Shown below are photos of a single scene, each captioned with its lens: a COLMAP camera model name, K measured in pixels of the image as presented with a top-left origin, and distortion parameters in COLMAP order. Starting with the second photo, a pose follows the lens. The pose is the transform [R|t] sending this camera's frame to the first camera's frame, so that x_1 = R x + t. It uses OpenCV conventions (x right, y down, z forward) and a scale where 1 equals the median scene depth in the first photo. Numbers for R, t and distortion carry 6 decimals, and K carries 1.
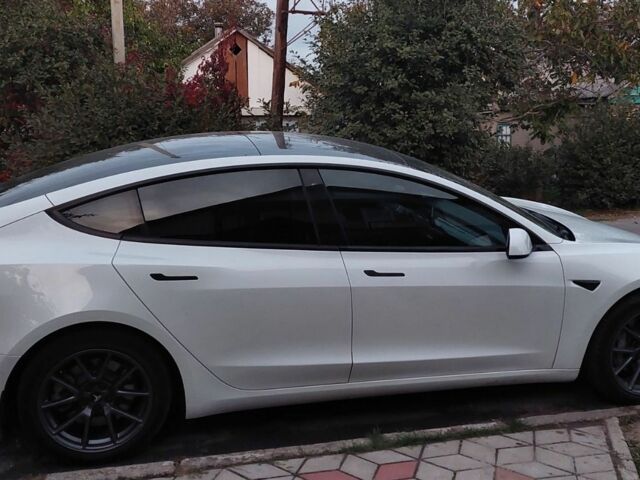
lens RADIAL K [[760.3, 0, 323.1], [0, 760.3, 232.5], [0, 0, 1]] dist [0.164271, -0.369985]
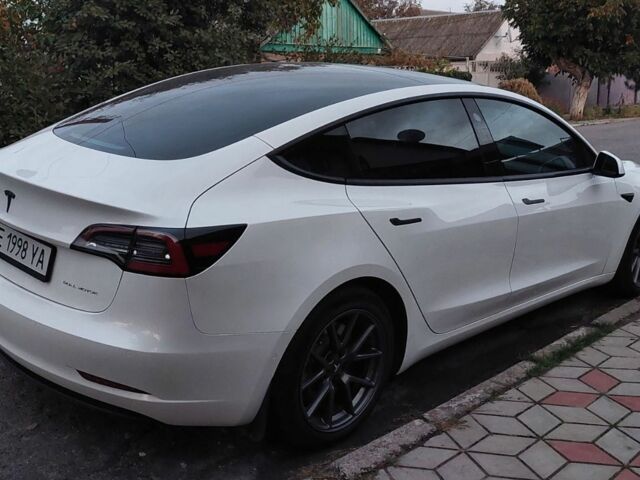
lens RADIAL K [[760.3, 0, 323.1], [0, 760.3, 232.5], [0, 0, 1]] dist [0.164271, -0.369985]
pose [[0.855086, -0.102568, 0.508240, -0.708526], [0.069500, 0.994066, 0.083682, -0.009714], [-0.513807, -0.036233, 0.857140, 0.267888]]
